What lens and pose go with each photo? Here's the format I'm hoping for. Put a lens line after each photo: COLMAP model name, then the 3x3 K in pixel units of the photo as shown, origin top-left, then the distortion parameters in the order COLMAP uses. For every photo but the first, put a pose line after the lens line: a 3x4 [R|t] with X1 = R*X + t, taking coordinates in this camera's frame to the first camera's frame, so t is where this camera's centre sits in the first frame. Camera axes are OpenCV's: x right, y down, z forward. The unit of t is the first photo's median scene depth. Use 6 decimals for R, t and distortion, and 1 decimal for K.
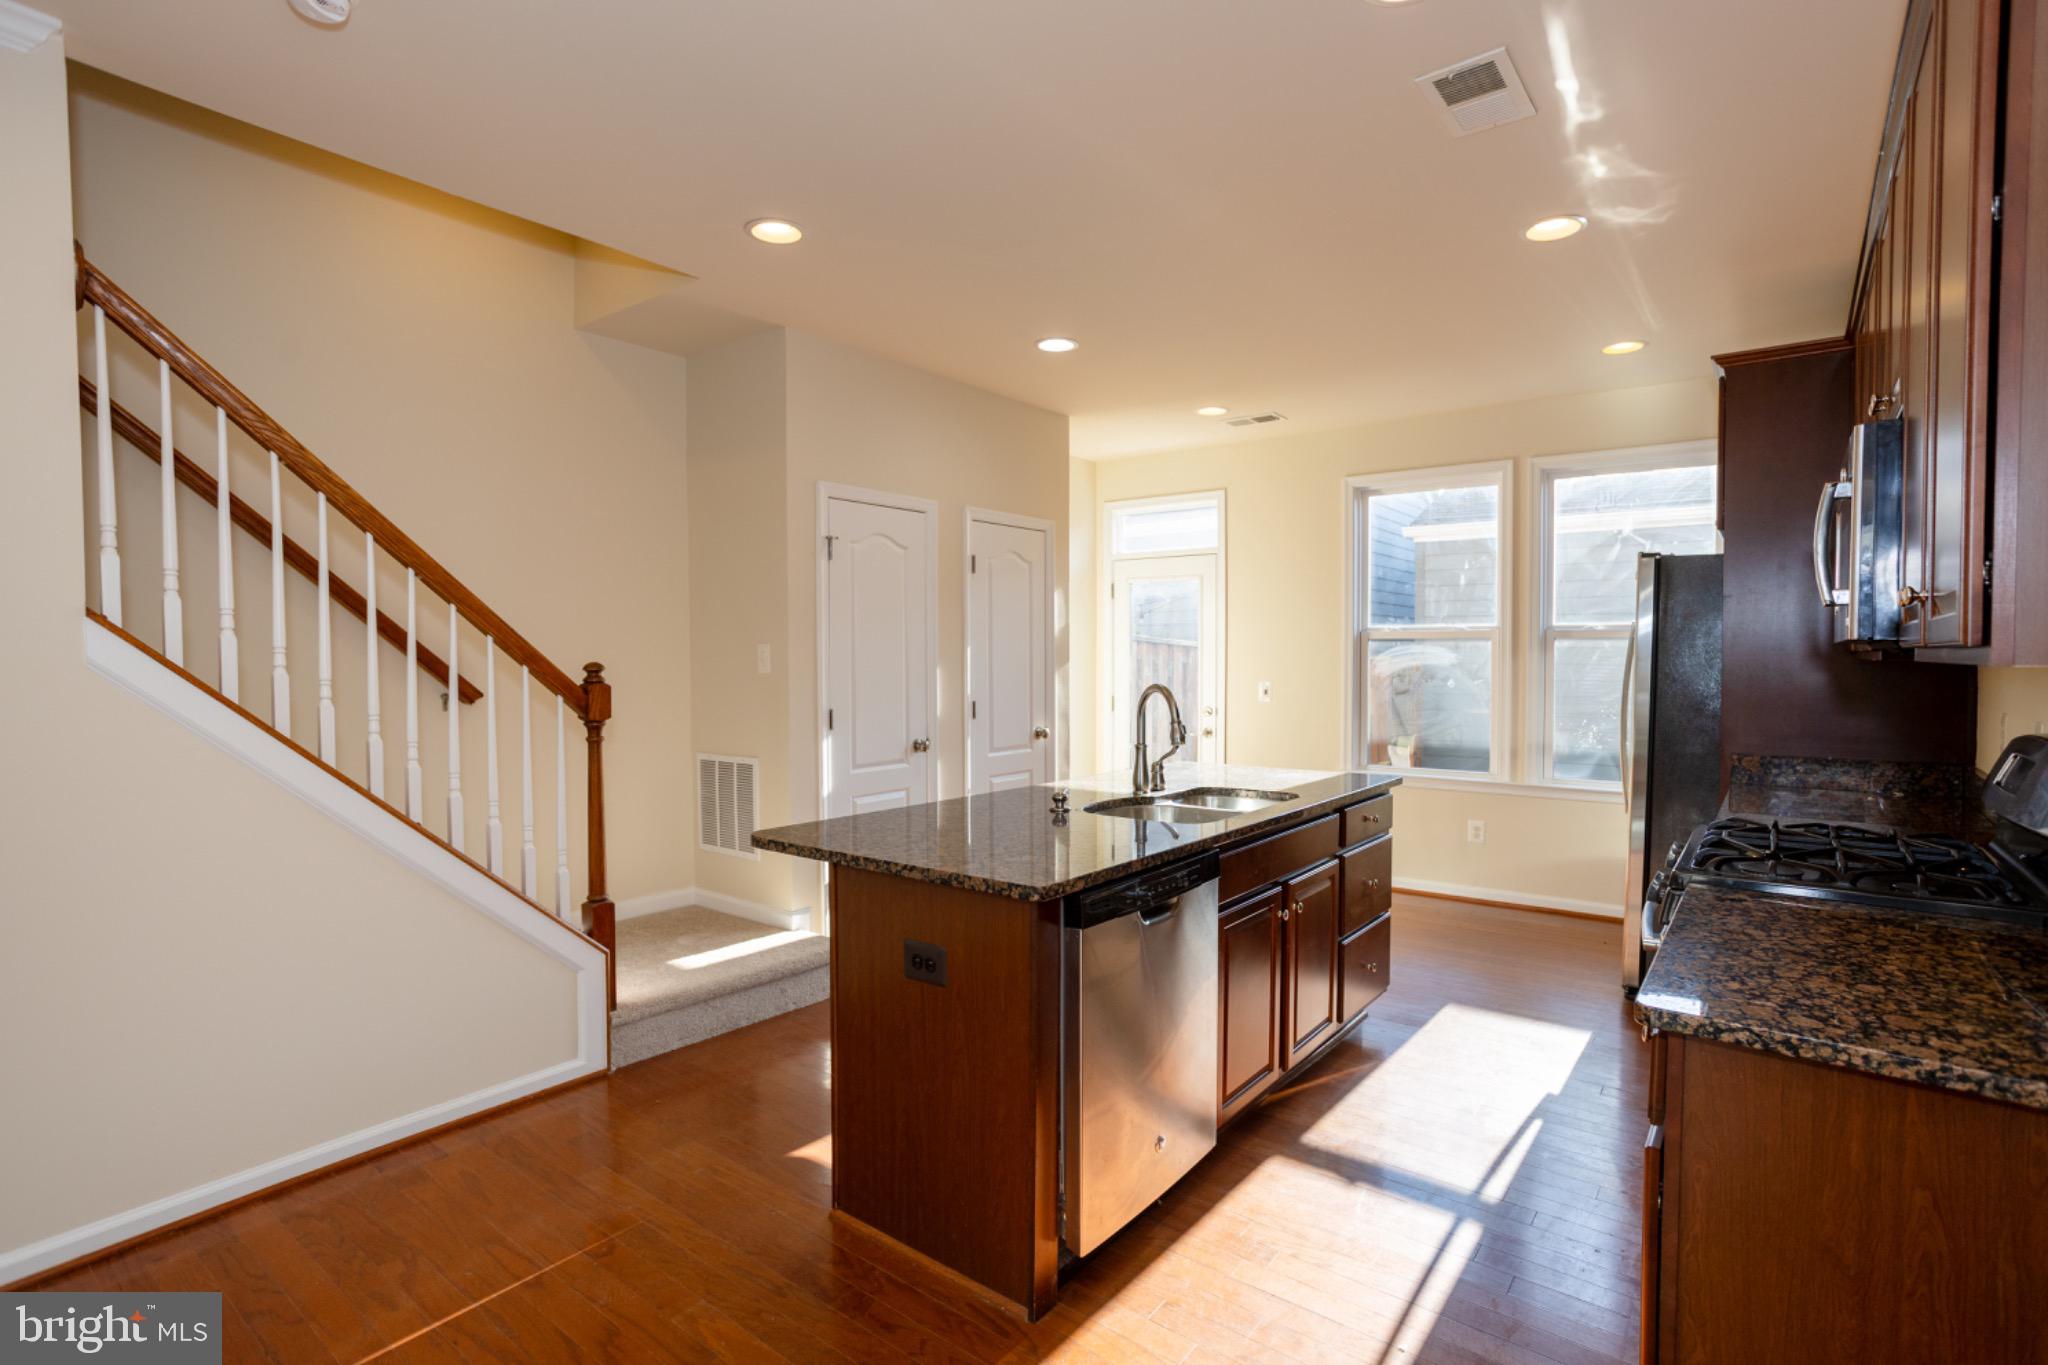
lens RADIAL K [[979.8, 0, 1041.3], [0, 979.8, 674.9], [0, 0, 1]] dist [-0.022708, 0.013011]
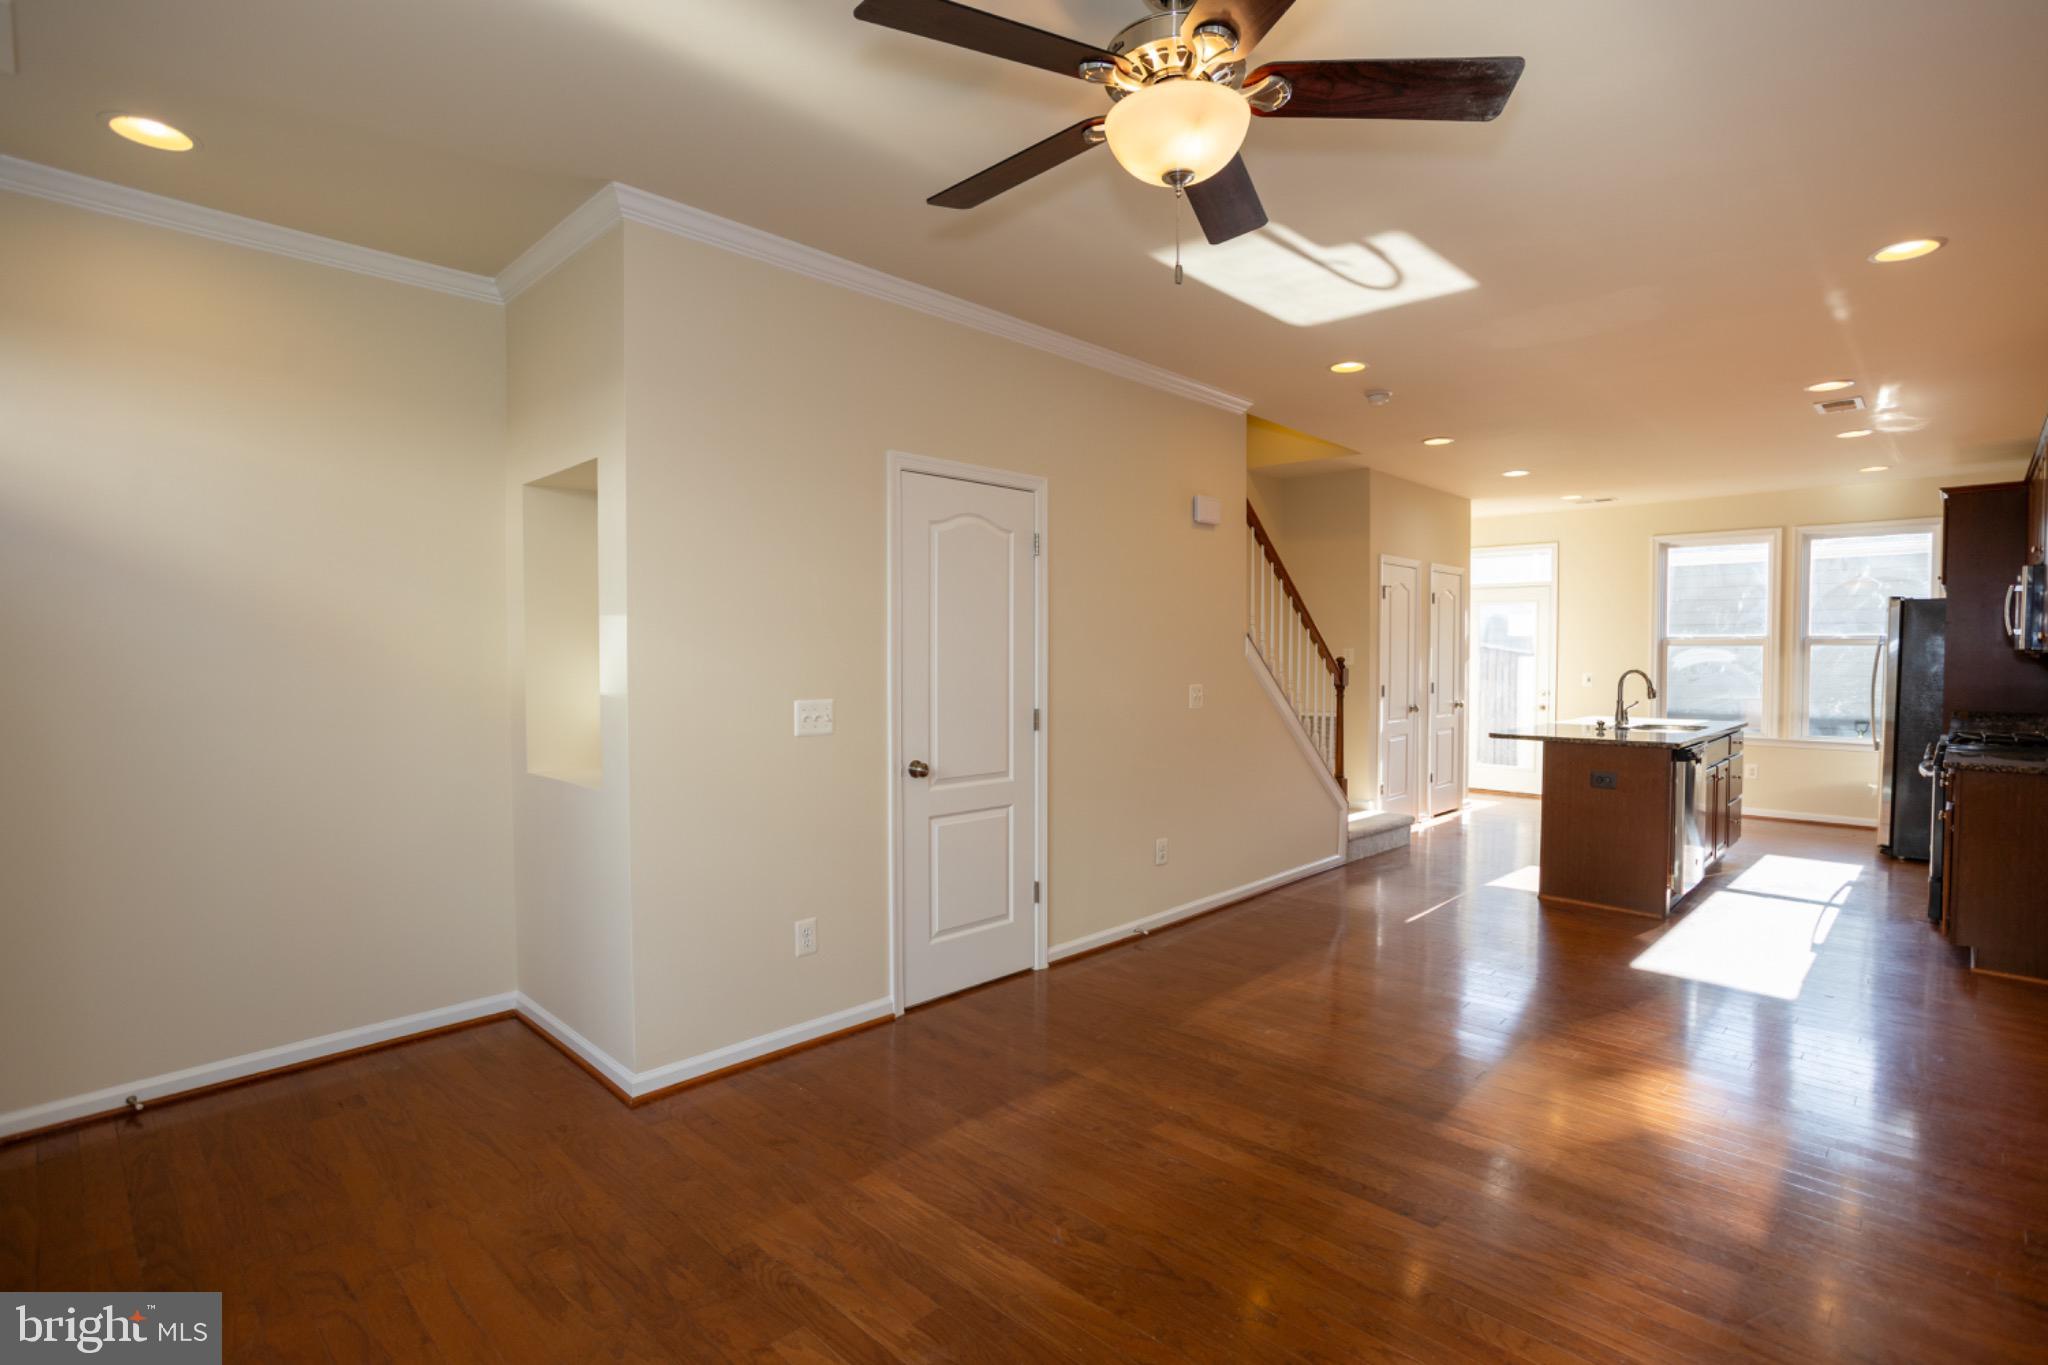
lens RADIAL K [[979.8, 0, 1038.9], [0, 979.8, 681.1], [0, 0, 1]] dist [-0.022708, 0.013011]
pose [[0.994934, 0.004872, -0.100408, -0.533165], [-0.004246, 0.999970, 0.006443, 0.015684], [0.100436, -0.005984, 0.994925, -0.648571]]
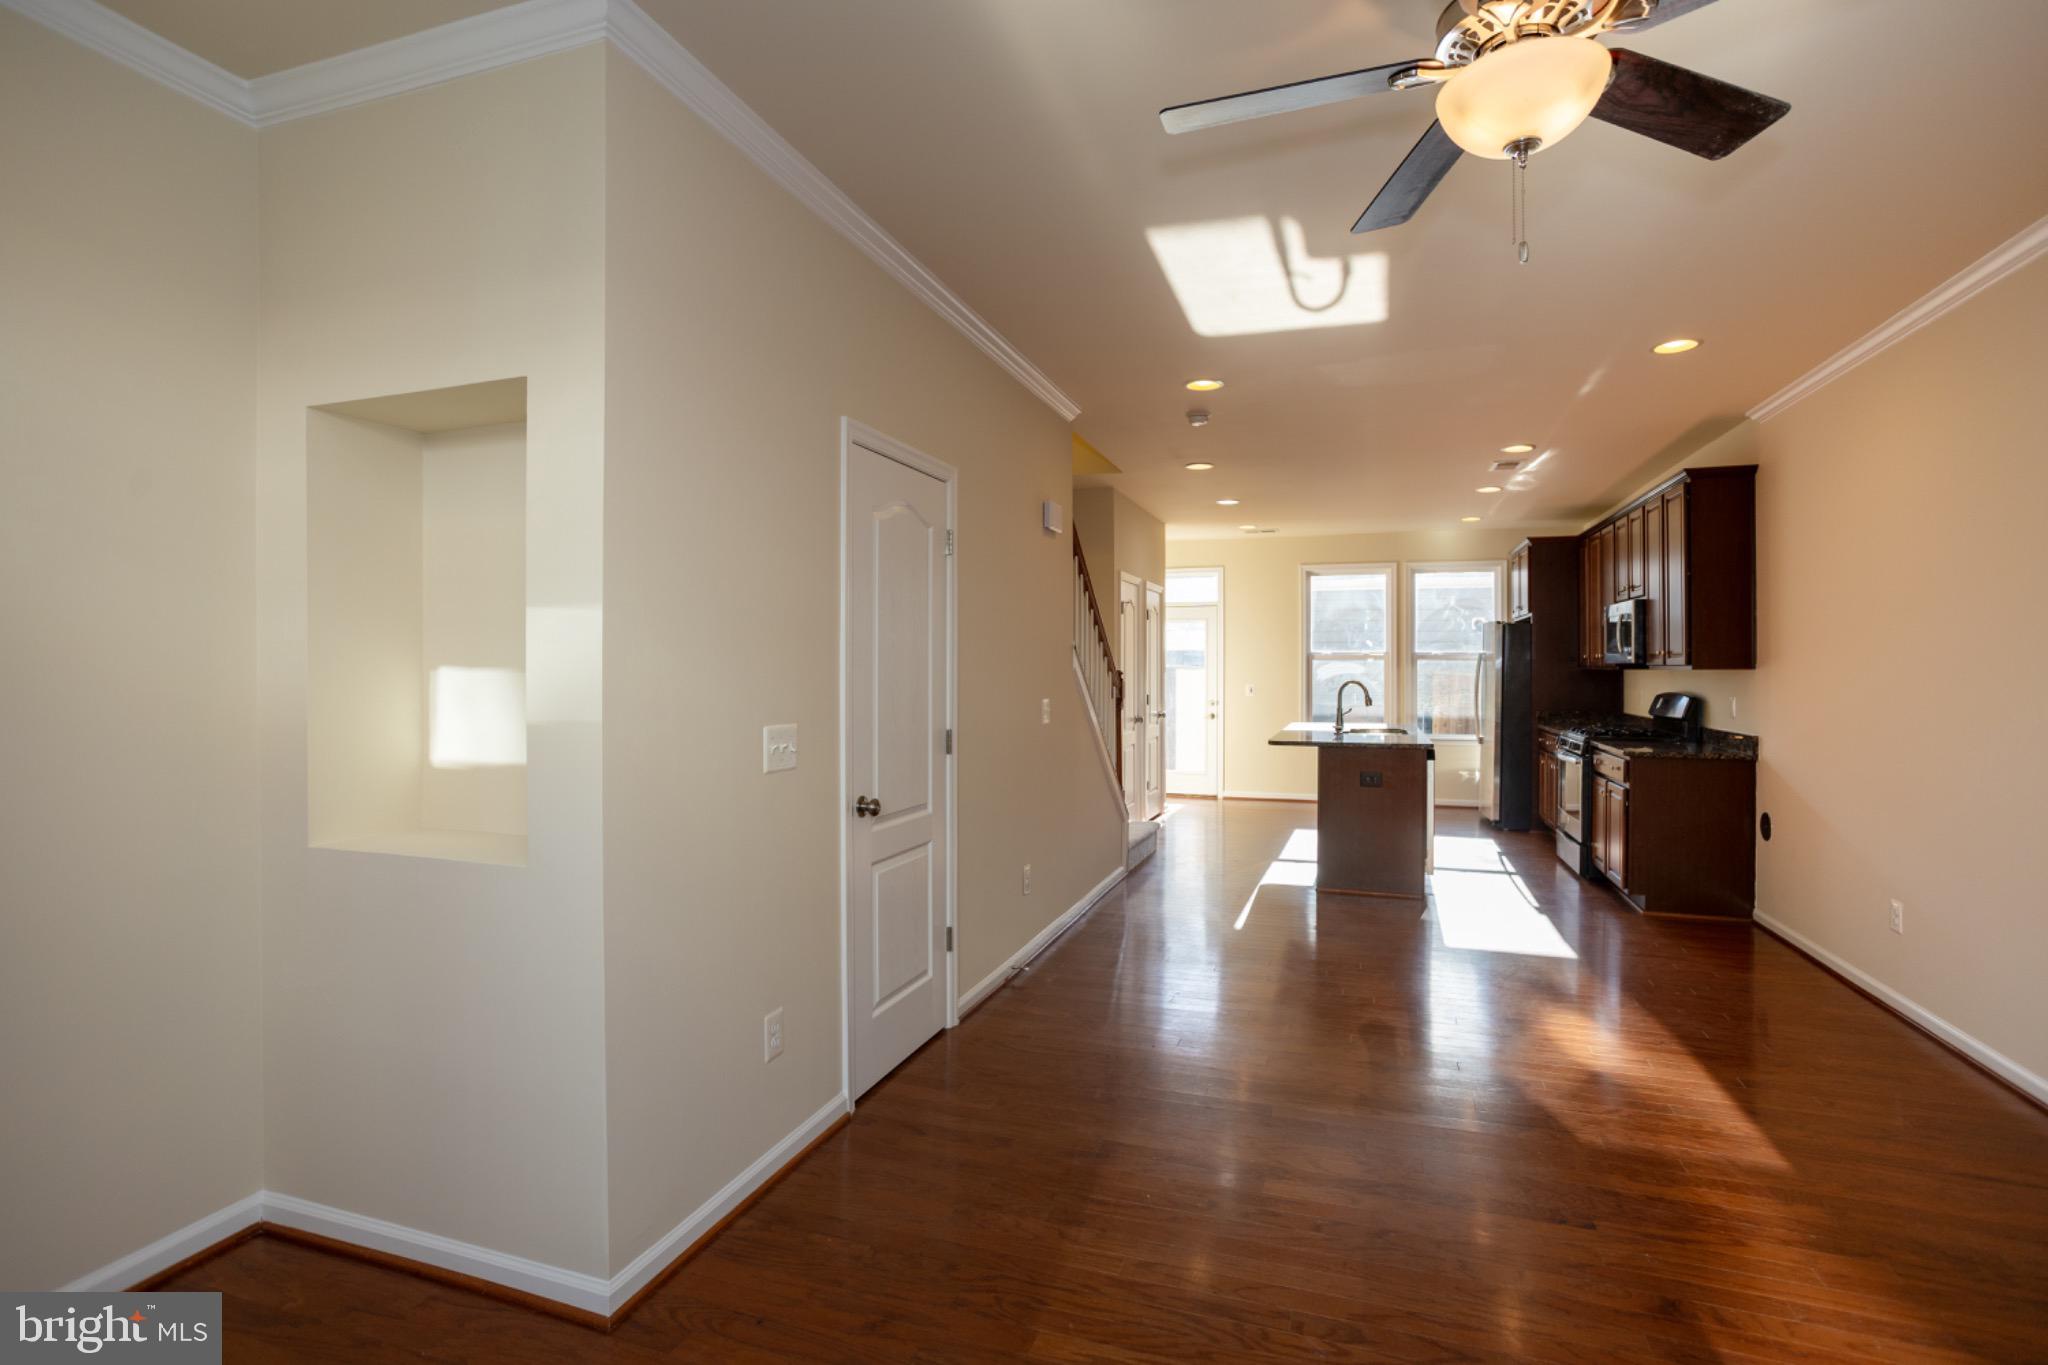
lens RADIAL K [[979.8, 0, 1029.8], [0, 979.8, 671.7], [0, 0, 1]] dist [-0.022708, 0.013011]
pose [[0.944126, 0.001008, 0.329584, -0.801634], [0.004754, 0.999850, -0.016677, 0.014497], [-0.329551, 0.017311, 0.943979, -0.529659]]
